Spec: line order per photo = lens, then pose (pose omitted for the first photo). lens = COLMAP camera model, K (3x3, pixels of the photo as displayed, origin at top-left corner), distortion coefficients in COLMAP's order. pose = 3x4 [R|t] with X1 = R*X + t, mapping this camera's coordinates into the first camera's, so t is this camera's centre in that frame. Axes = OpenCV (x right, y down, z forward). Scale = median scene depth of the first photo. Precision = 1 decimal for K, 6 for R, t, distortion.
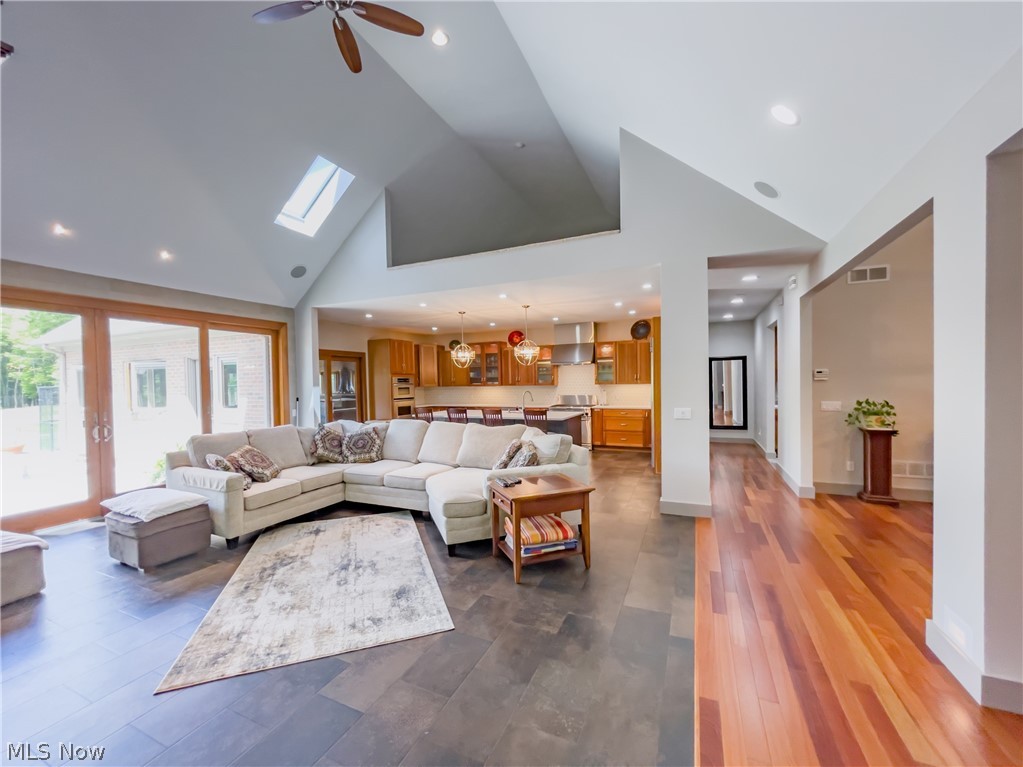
lens RADIAL K [[413.5, 0, 507.1], [0, 413.5, 387.3], [0, 0, 1]] dist [-0.000314, 0.000074]
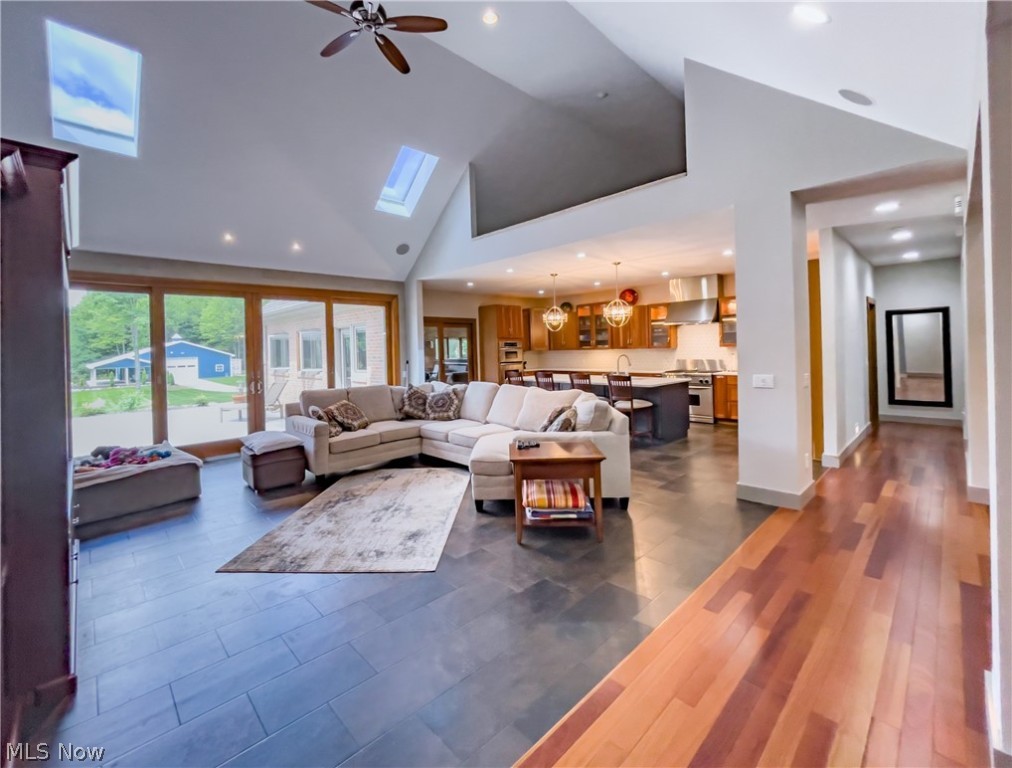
lens RADIAL K [[434.1, 0, 508.1], [0, 434.1, 348.1], [0, 0, 1]] dist [0.008380, -0.000291]
pose [[0.934479, -0.006274, -0.355962, 0.238312], [0.003963, 0.999966, -0.007223, 0.000599], [0.355995, 0.005339, 0.934473, -0.006530]]
